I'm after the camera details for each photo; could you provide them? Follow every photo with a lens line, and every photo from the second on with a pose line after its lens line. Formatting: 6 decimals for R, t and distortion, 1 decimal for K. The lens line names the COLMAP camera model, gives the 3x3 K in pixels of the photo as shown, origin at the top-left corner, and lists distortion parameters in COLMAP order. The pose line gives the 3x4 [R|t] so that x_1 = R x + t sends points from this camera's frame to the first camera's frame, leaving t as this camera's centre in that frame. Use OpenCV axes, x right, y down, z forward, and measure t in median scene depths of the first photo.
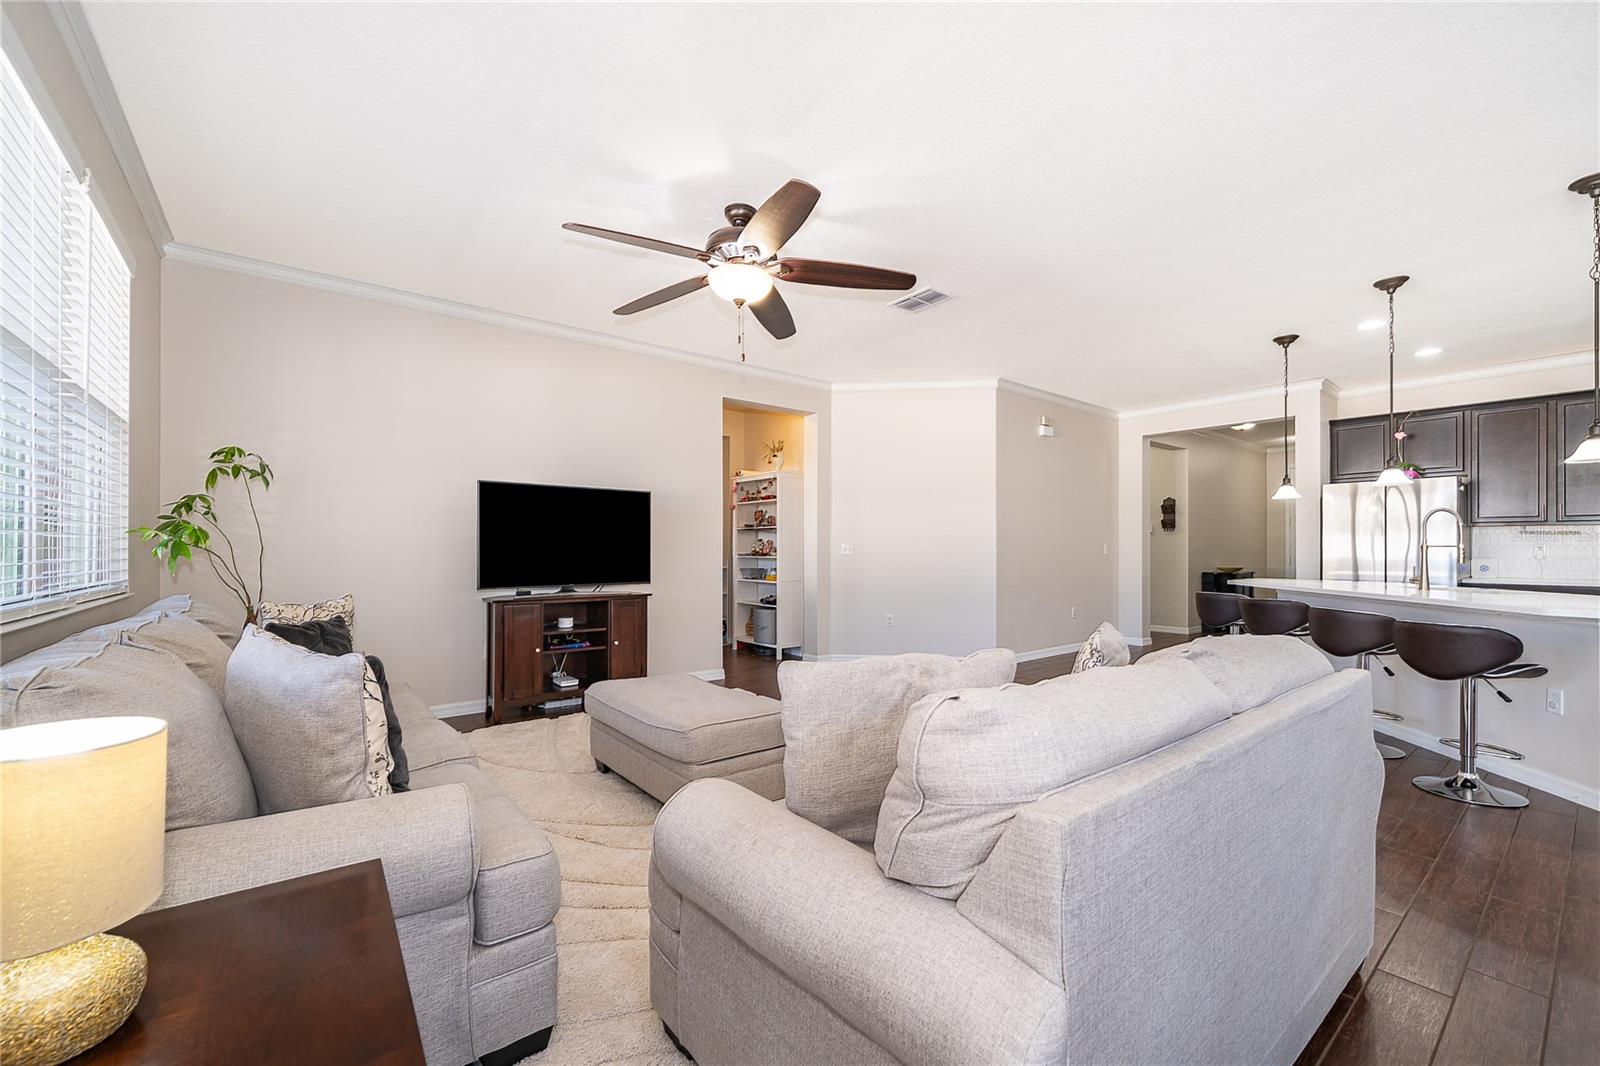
lens RADIAL K [[644.7, 0, 797.0], [0, 644.7, 542.3], [0, 0, 1]] dist [-0.001960, 0.000062]
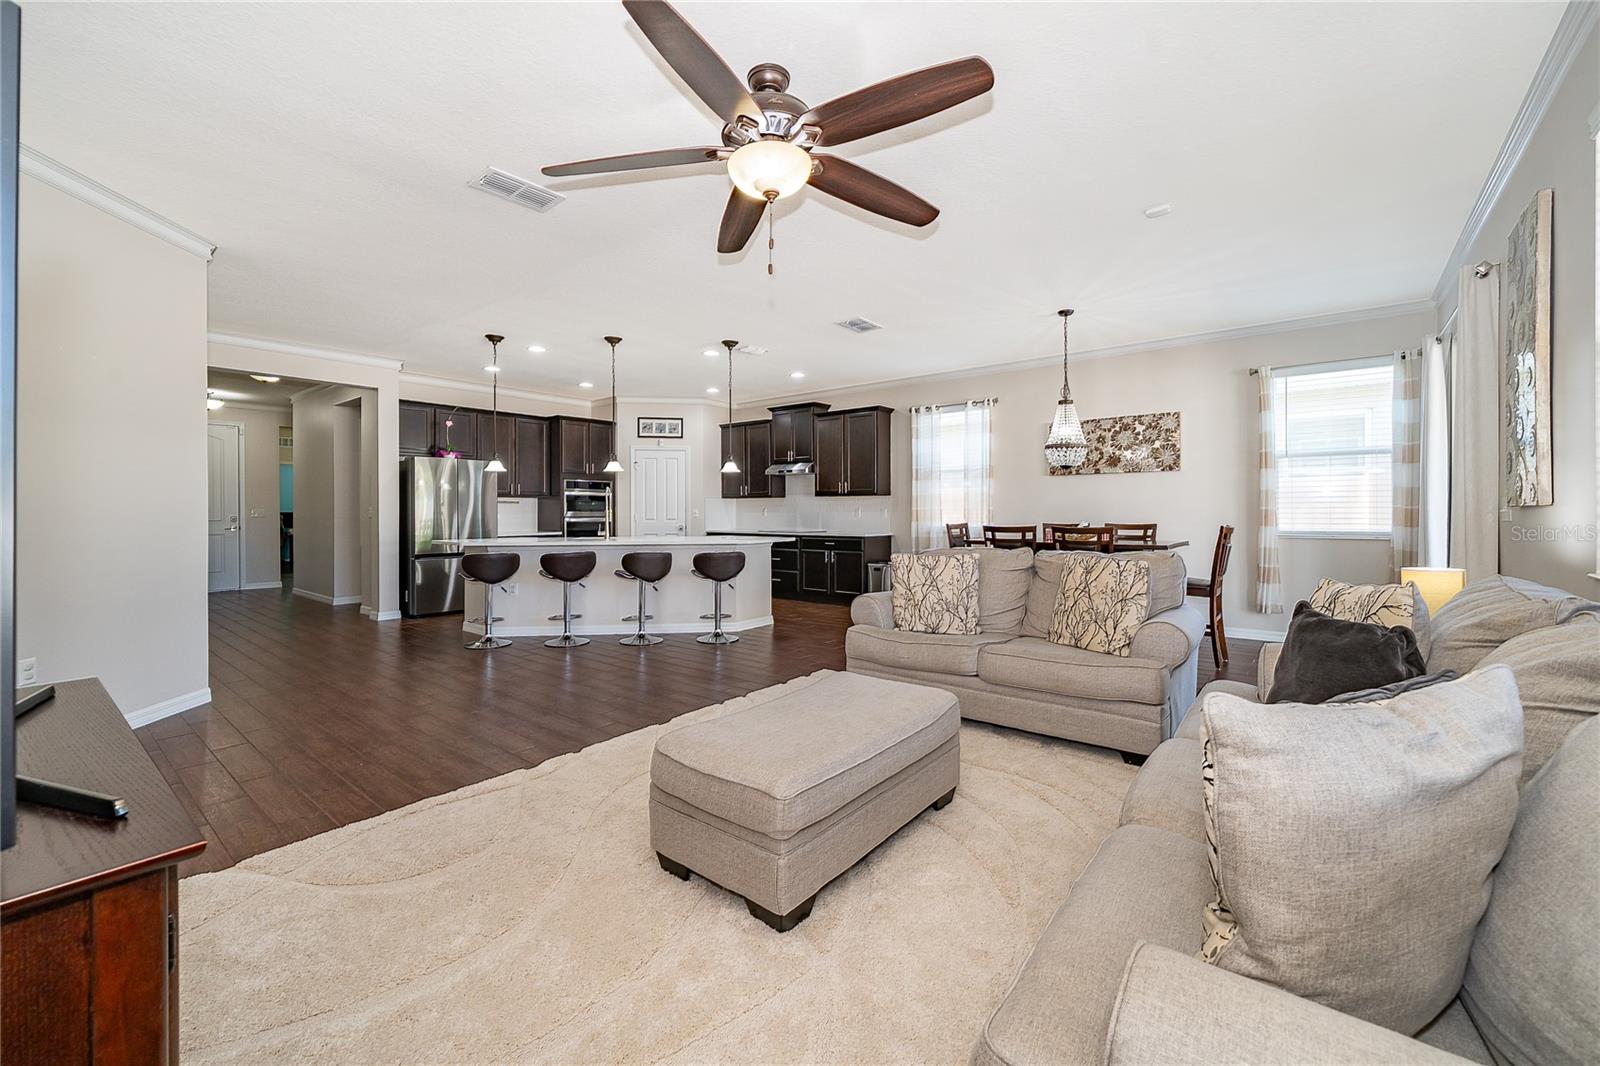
lens RADIAL K [[648.4, 0, 797.6], [0, 648.4, 520.0], [0, 0, 1]] dist [0.000703, 0.000089]
pose [[-0.217577, -0.012924, 0.975958, -0.623275], [-0.007027, 0.999907, 0.011675, 0.006141], [-0.976018, -0.004318, -0.217647, 0.821043]]
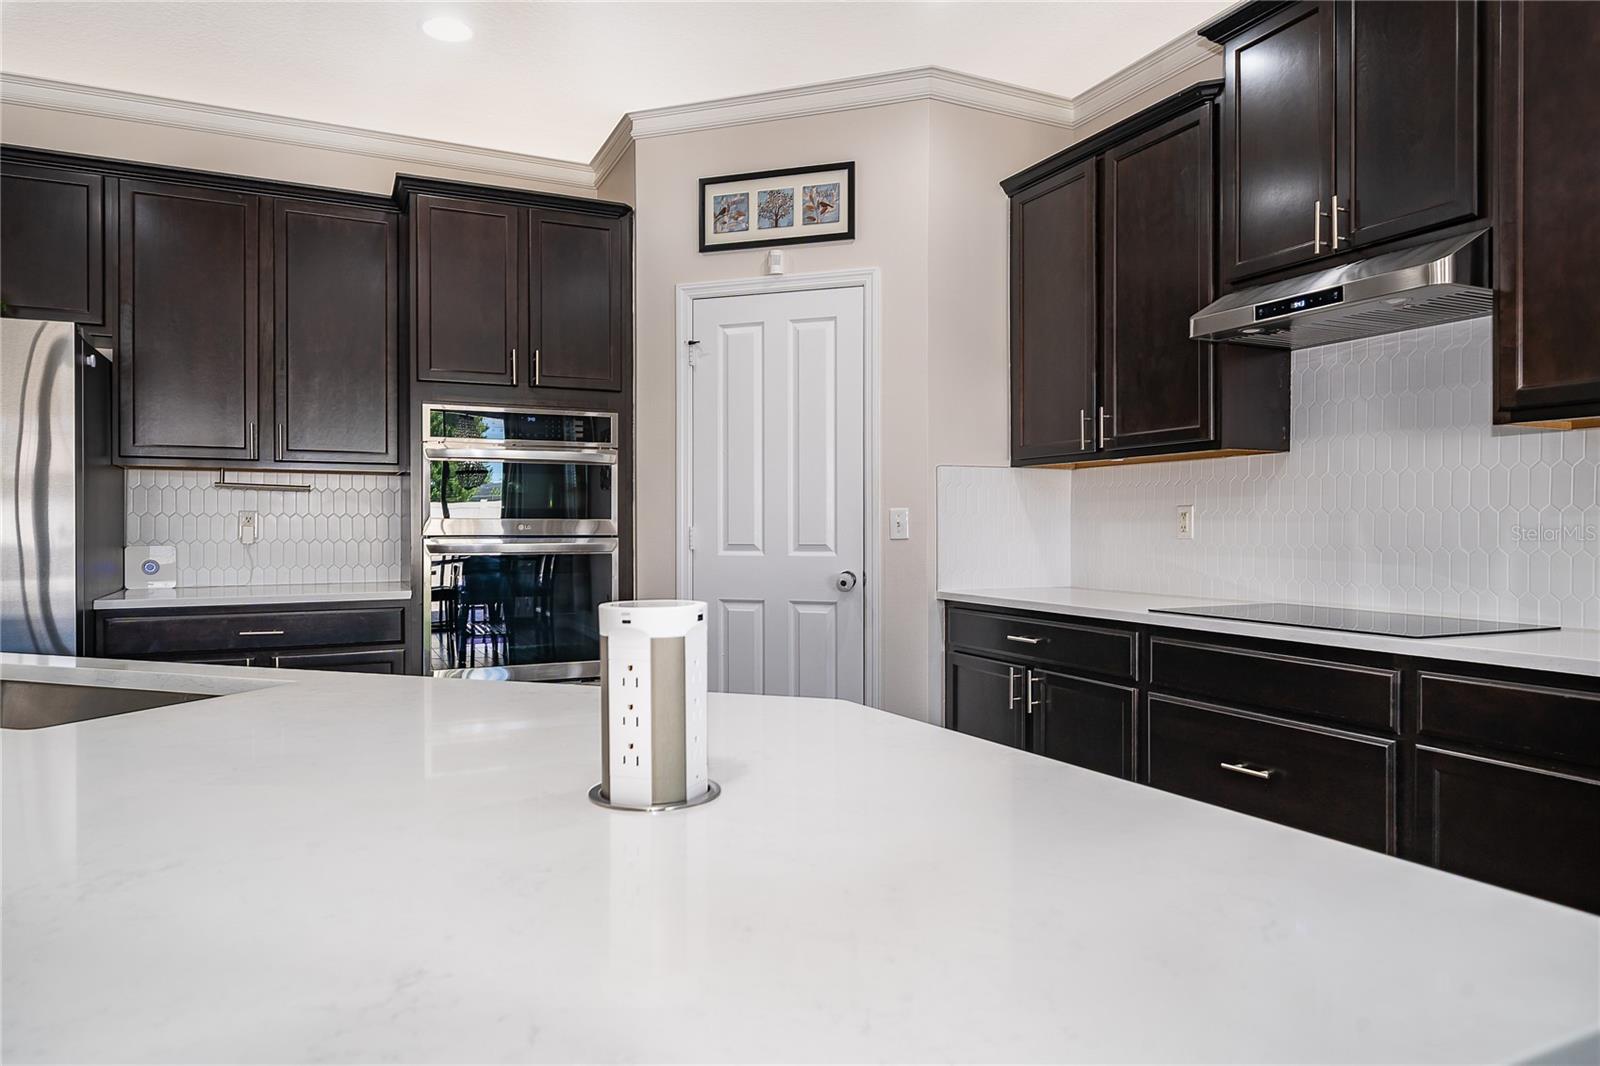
lens RADIAL K [[994.9, 0, 800.0], [0, 994.9, 533.0], [0, 0, 1]] dist [-0.002455, -0.000436]
pose [[0.219308, -0.007653, 0.975626, 0.695403], [-0.007674, 0.999925, 0.009569, 0.011019], [-0.975626, -0.009586, 0.219232, 0.581355]]
